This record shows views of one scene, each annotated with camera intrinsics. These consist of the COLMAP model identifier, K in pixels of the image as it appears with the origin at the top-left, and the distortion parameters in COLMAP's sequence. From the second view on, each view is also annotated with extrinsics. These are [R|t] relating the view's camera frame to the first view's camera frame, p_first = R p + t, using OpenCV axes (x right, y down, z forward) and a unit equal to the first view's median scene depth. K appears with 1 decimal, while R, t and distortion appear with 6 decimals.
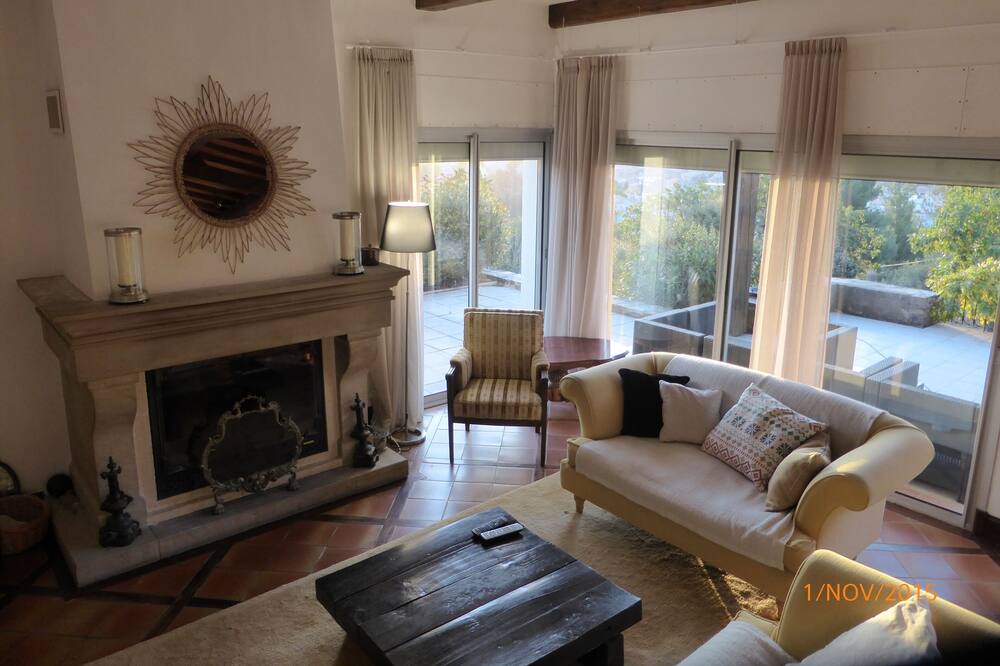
lens RADIAL K [[731.9, 0, 500.0], [0, 731.9, 333.0], [0, 0, 1]] dist [0.003512, 0.000894]
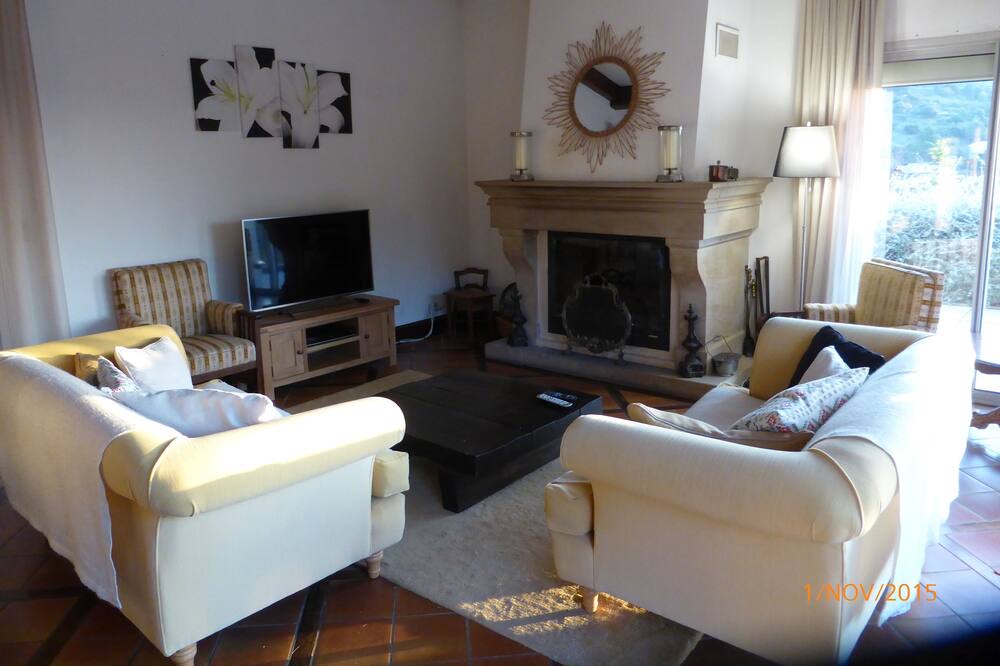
lens RADIAL K [[731.9, 0, 500.0], [0, 731.9, 333.0], [0, 0, 1]] dist [0.003512, 0.000894]
pose [[0.190280, 0.207919, -0.959460, 0.910640], [-0.249009, 0.955577, 0.157694, 0.027492], [0.949625, 0.208908, 0.233601, 0.585642]]
